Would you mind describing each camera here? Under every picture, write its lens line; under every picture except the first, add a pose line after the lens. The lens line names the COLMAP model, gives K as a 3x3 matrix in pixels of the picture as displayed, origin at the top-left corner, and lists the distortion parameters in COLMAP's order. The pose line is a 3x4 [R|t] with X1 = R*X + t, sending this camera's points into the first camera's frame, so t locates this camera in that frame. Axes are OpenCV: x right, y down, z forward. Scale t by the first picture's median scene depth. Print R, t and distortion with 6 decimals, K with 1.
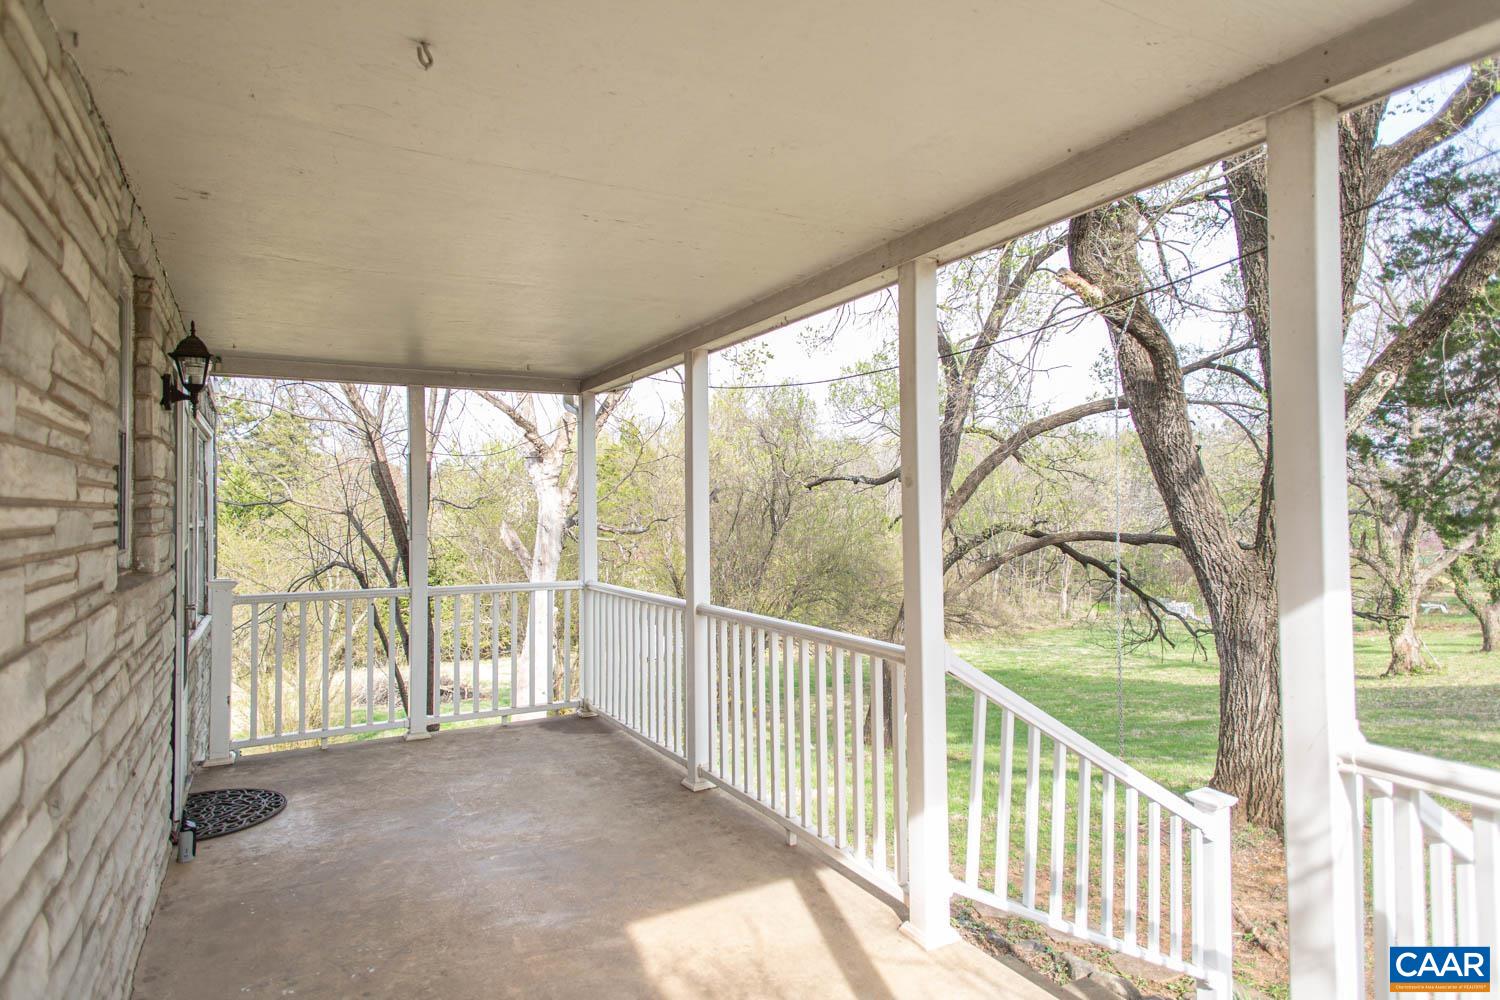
lens RADIAL K [[836.0, 0, 751.2], [0, 836.0, 494.5], [0, 0, 1]] dist [0.026222, -0.001825]
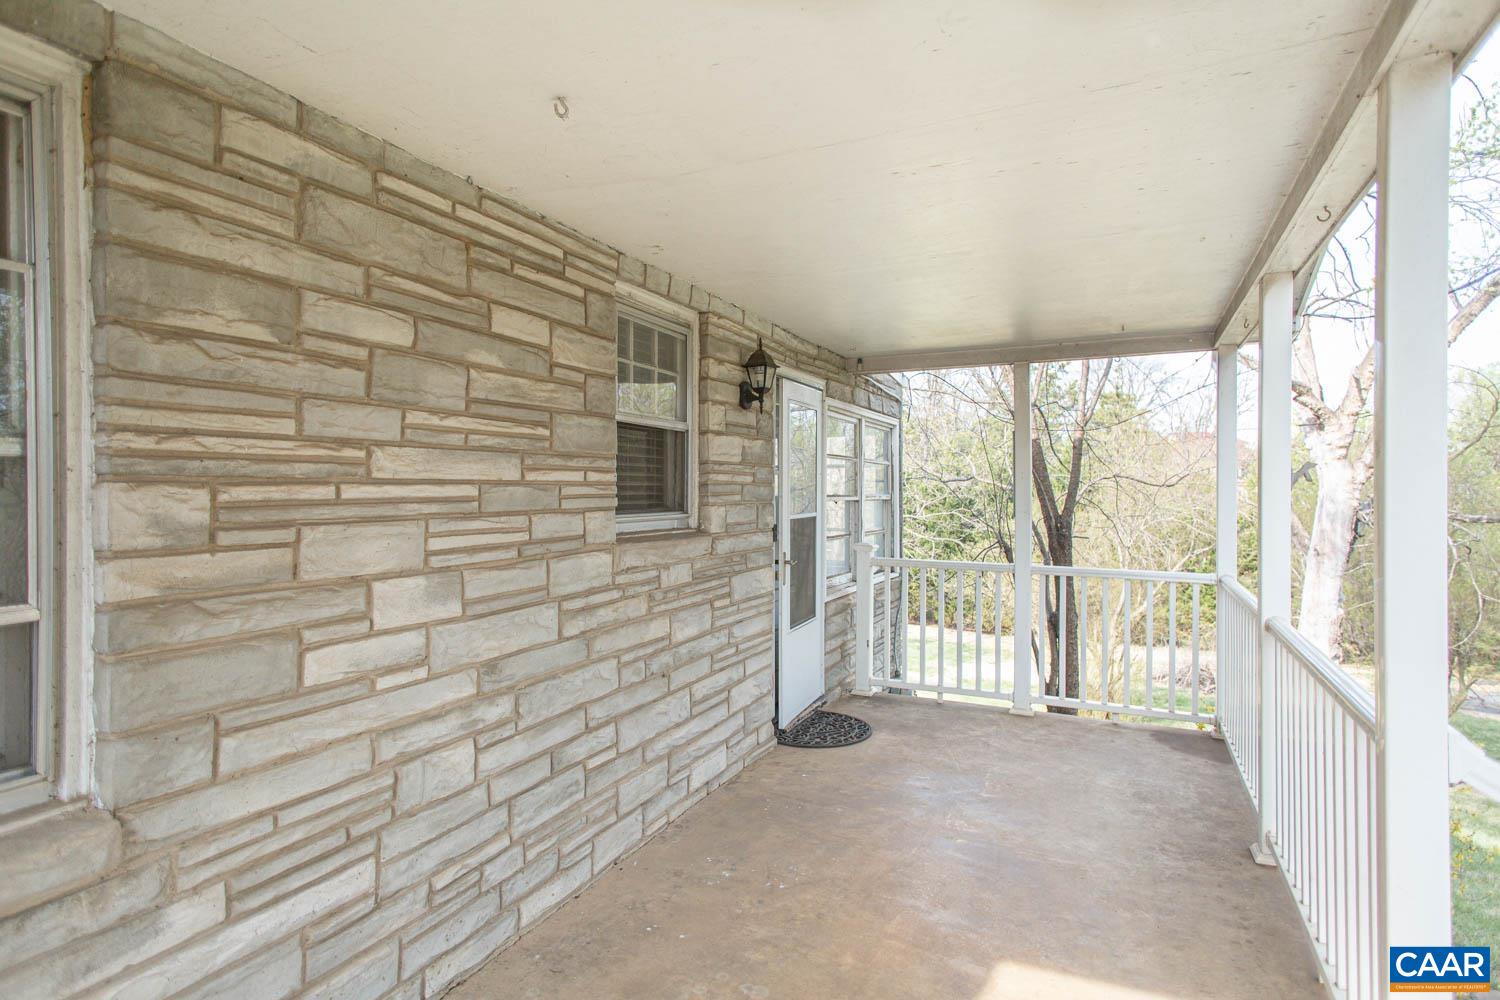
lens RADIAL K [[836.0, 0, 751.2], [0, 836.0, 494.5], [0, 0, 1]] dist [0.026222, -0.001825]
pose [[0.588080, 0.016478, -0.808635, 0.287844], [0.006770, 0.999657, 0.025294, -0.000816], [0.808775, -0.020349, 0.587767, 0.196651]]
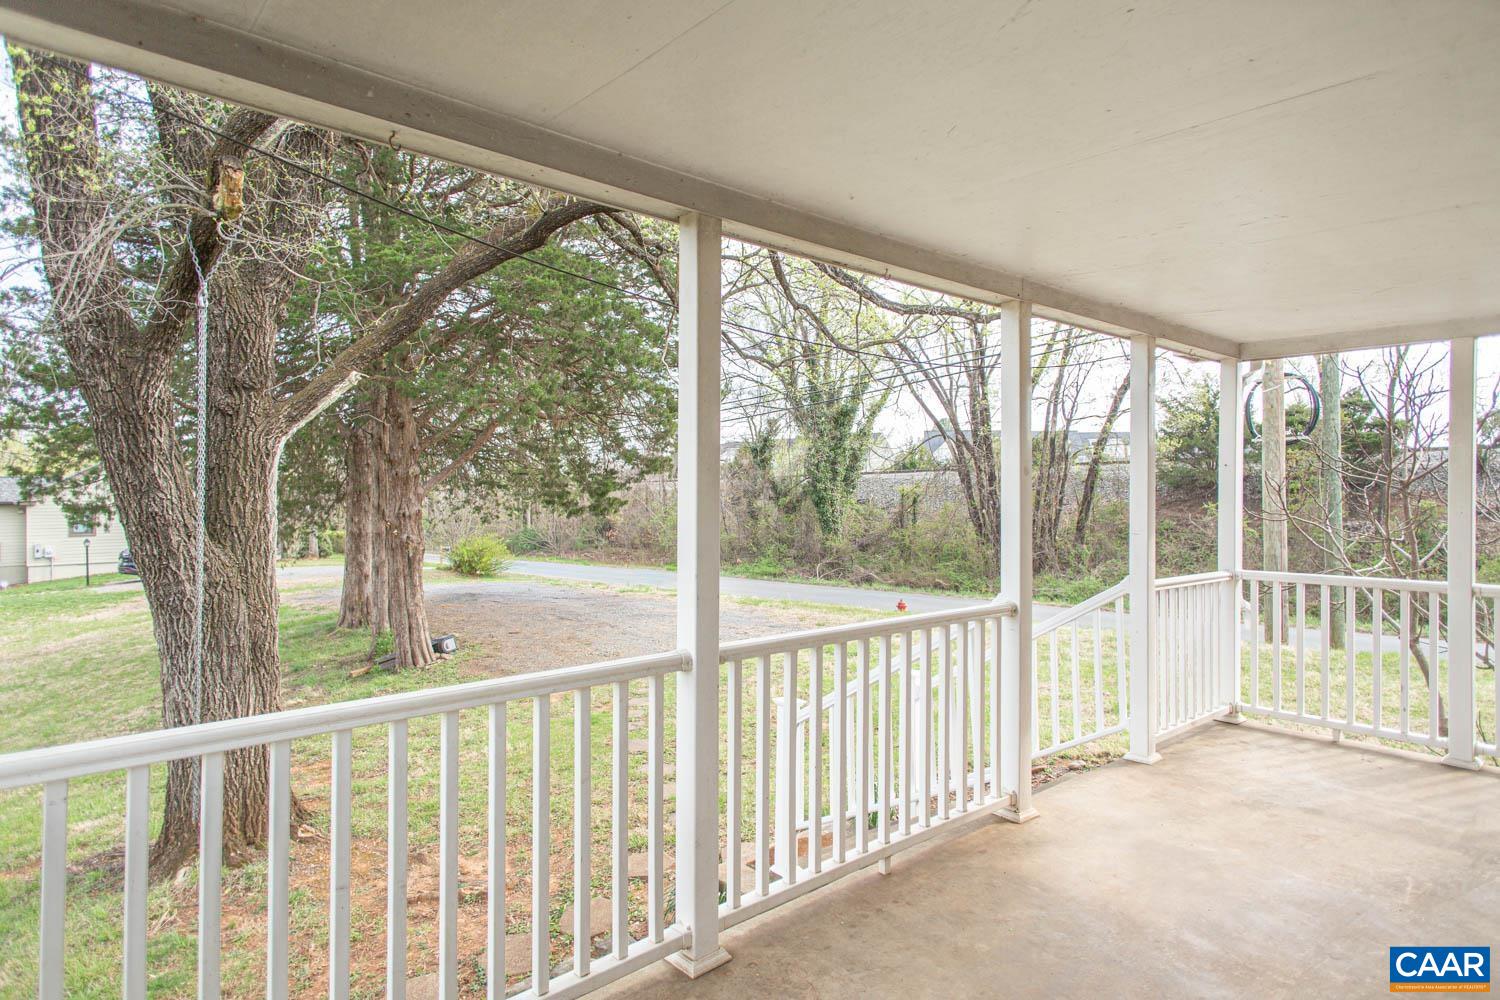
lens RADIAL K [[836.0, 0, 751.2], [0, 836.0, 494.5], [0, 0, 1]] dist [0.026222, -0.001825]
pose [[-0.193379, 0.006918, 0.981100, -0.693259], [-0.016028, 0.999819, -0.010209, 0.029530], [-0.980993, -0.017699, -0.193233, 1.156099]]
